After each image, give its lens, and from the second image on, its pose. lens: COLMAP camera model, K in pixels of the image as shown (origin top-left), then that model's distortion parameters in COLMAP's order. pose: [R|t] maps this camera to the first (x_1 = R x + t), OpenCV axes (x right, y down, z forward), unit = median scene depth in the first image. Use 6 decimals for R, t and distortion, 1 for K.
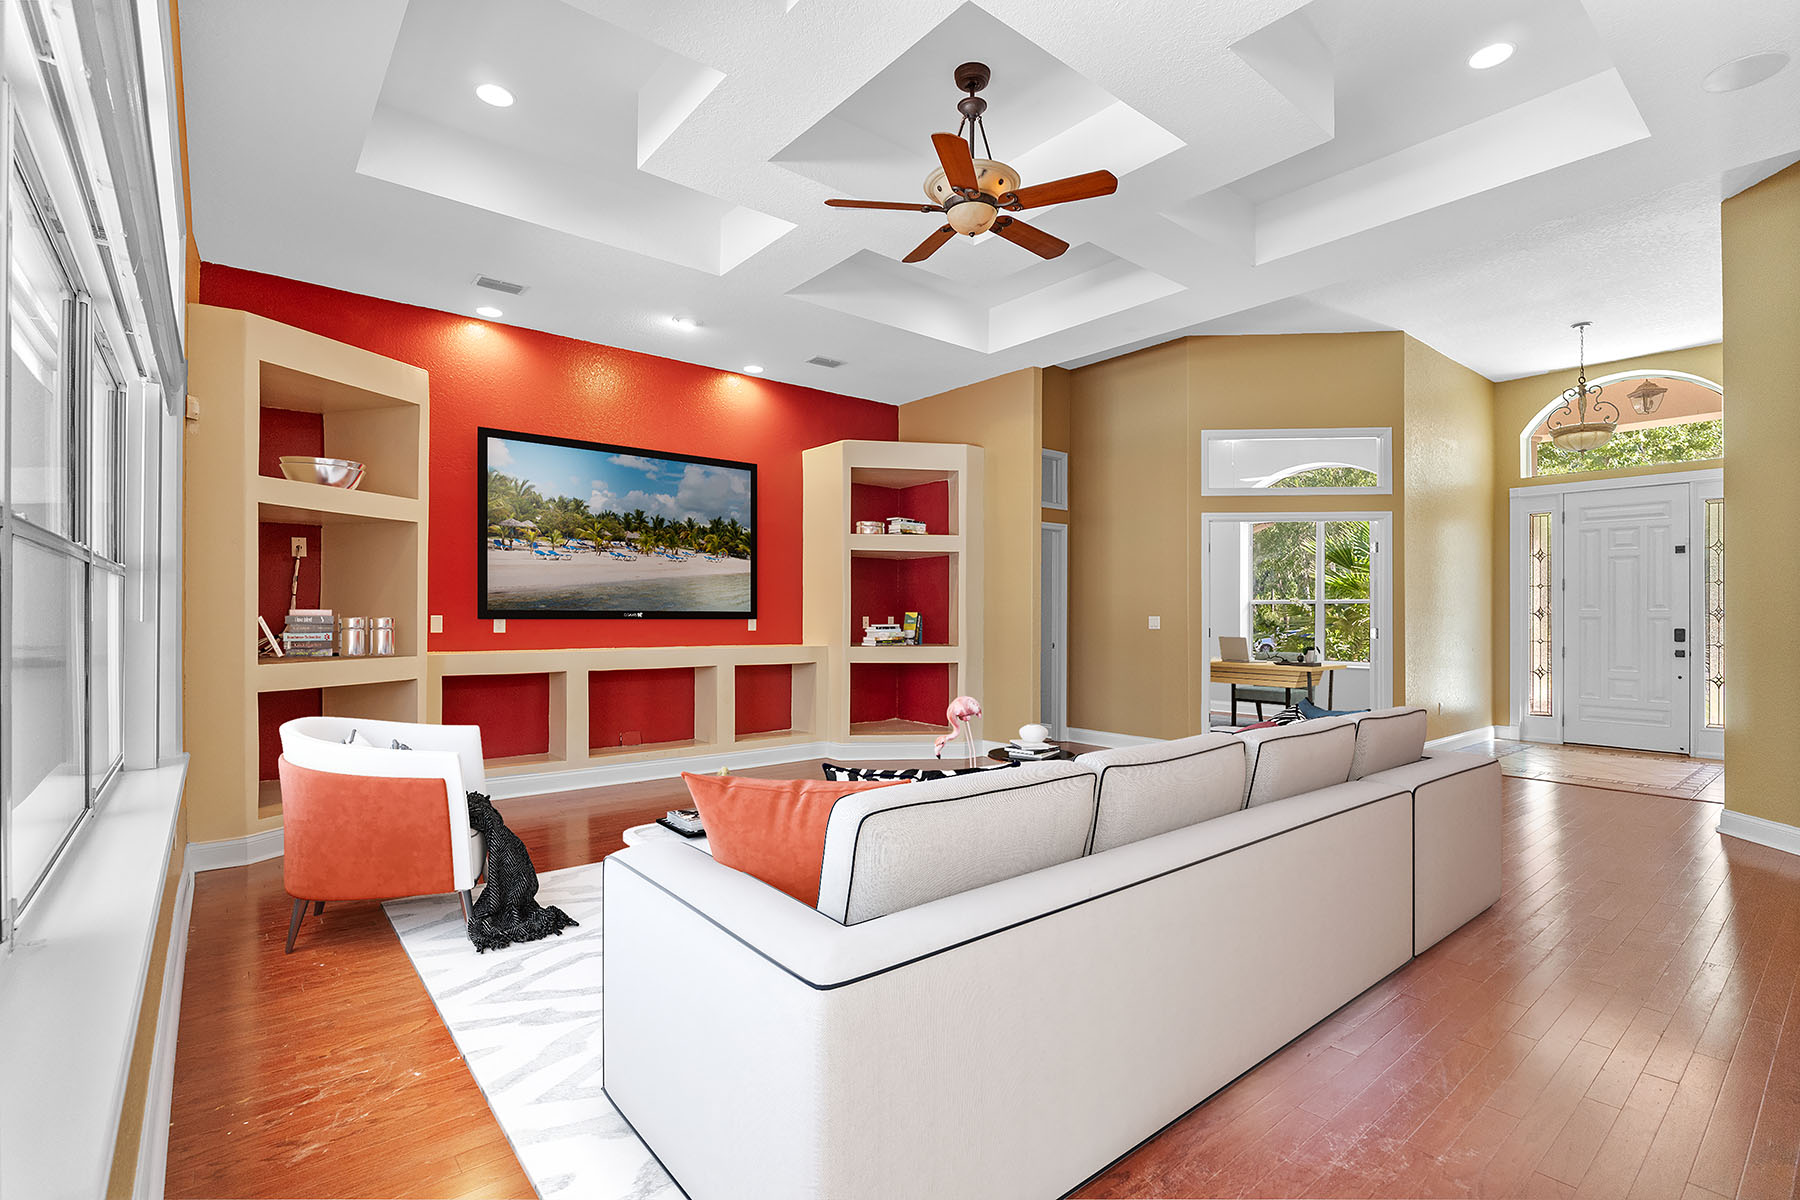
lens RADIAL K [[813.0, 0, 865.6], [0, 813.0, 620.7], [0, 0, 1]] dist [-0.000160, -0.000640]
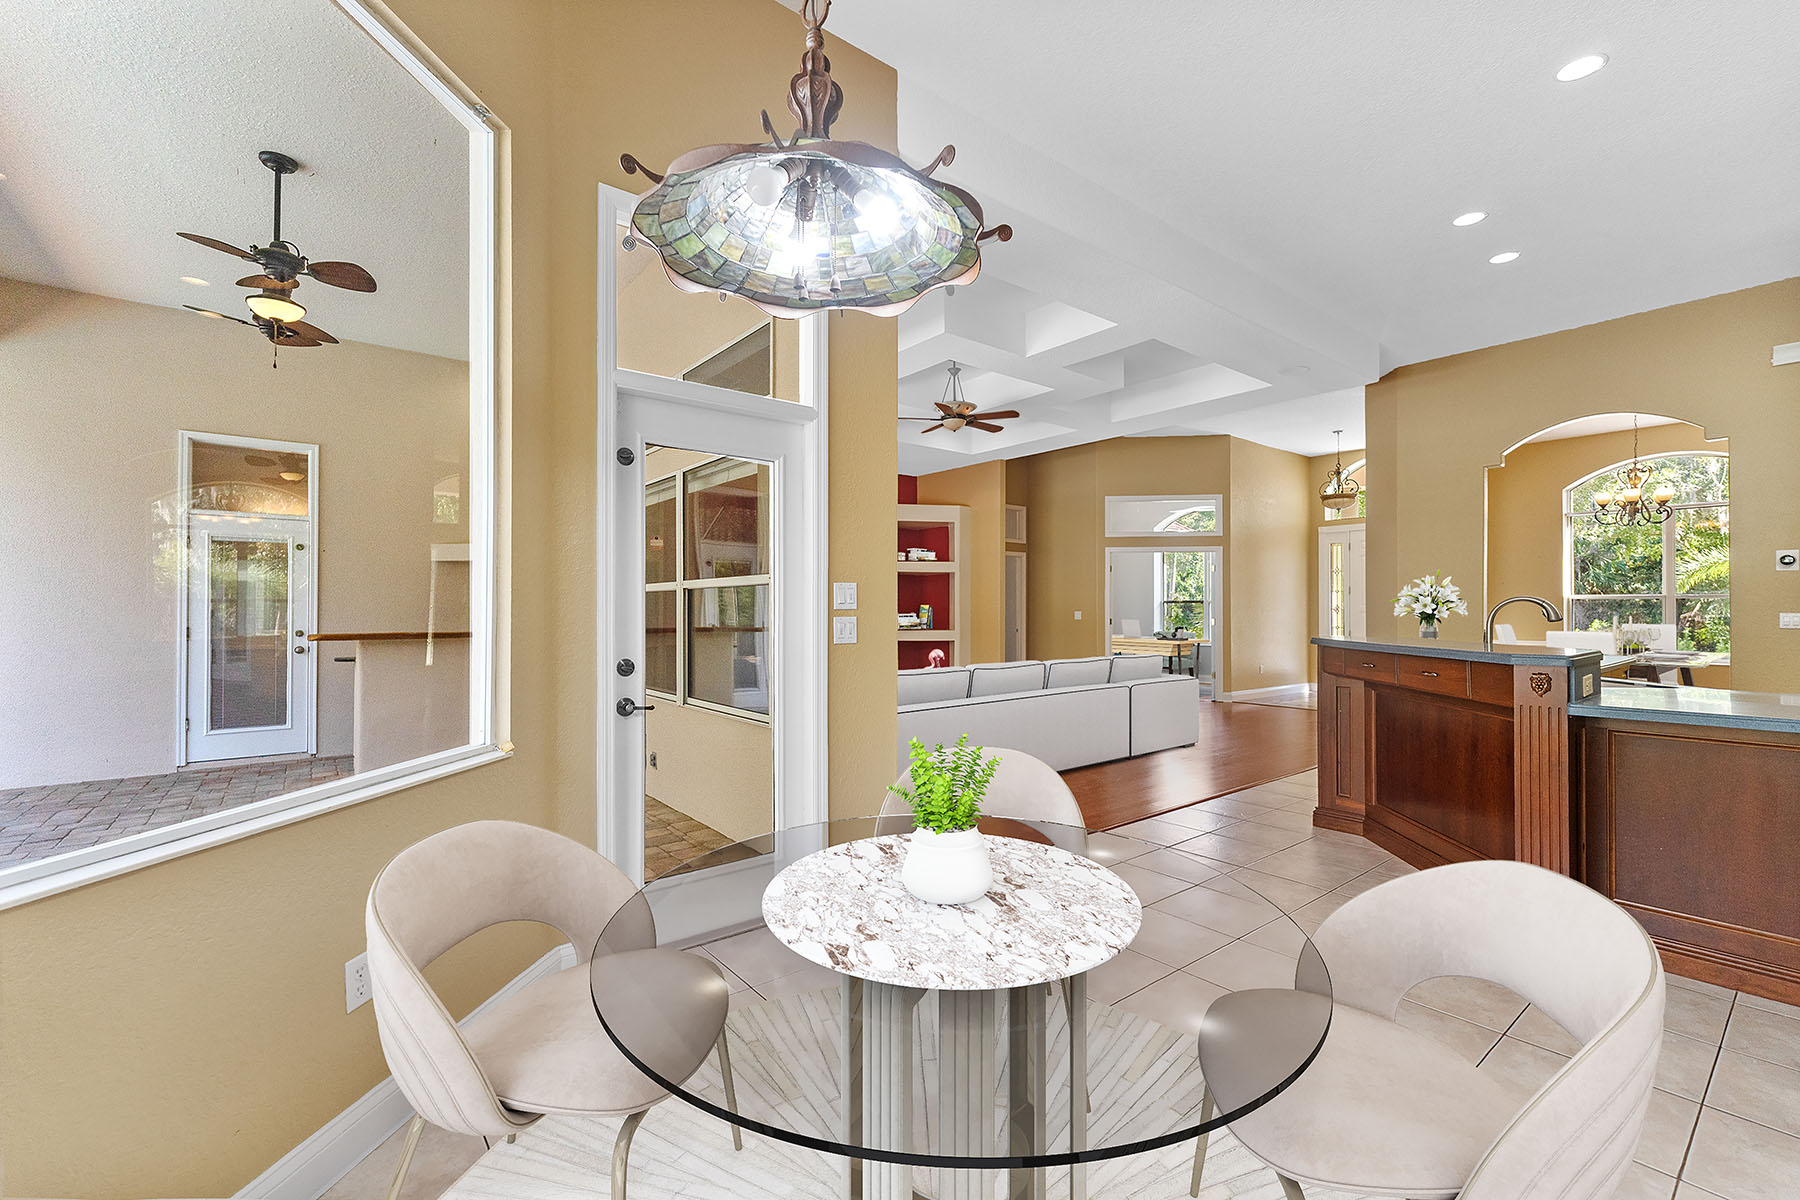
lens RADIAL K [[764.2, 0, 891.7], [0, 764.2, 595.9], [0, 0, 1]] dist [0.004237, 0.000820]
pose [[0.999931, -0.000859, 0.011747, -0.029707], [0.001058, 0.999857, -0.016896, -0.011964], [-0.011731, 0.016907, 0.999788, -0.524490]]
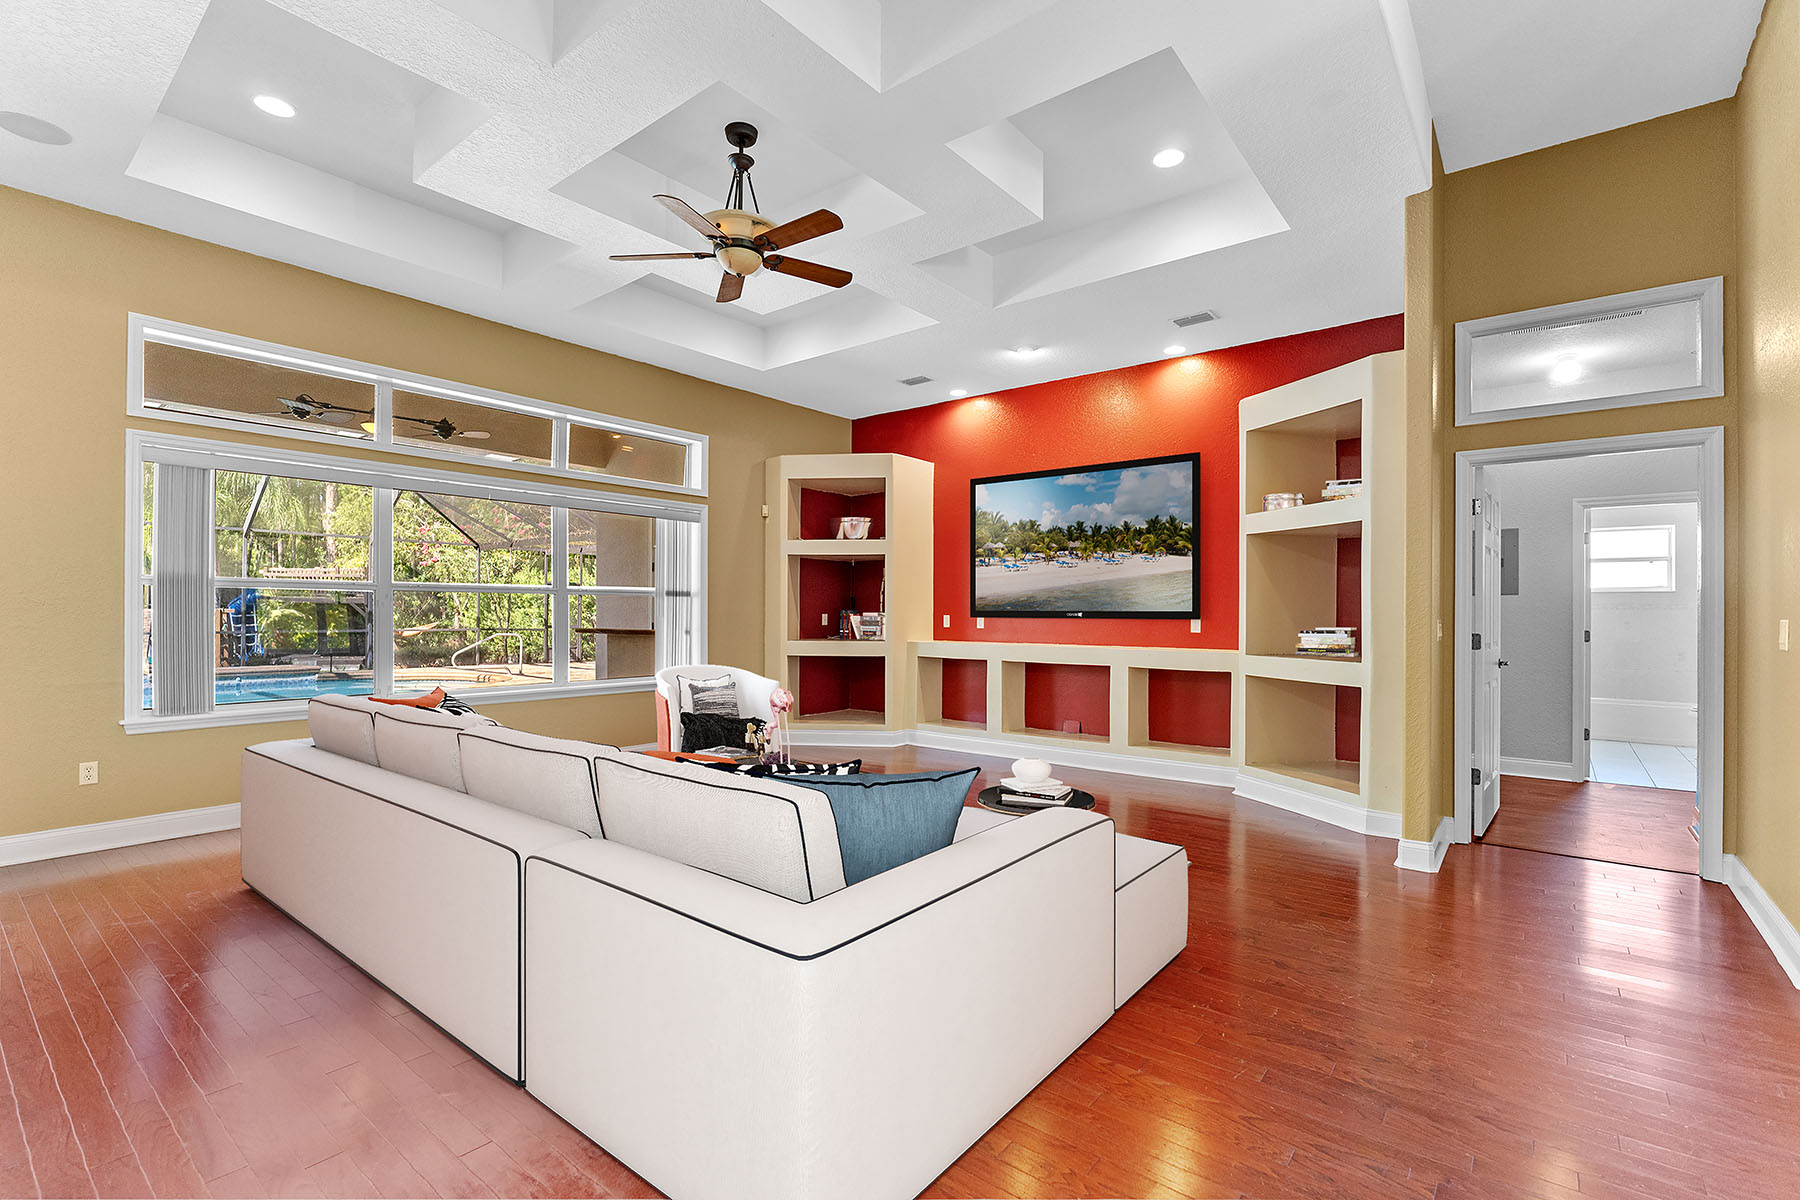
lens RADIAL K [[813.0, 0, 889.6], [0, 813.0, 611.8], [0, 0, 1]] dist [-0.000160, -0.000640]
pose [[0.226748, -0.005893, -0.973936, 0.741502], [-0.012297, 0.999885, -0.008913, 0.001858], [0.973876, 0.013998, 0.226649, 0.484861]]
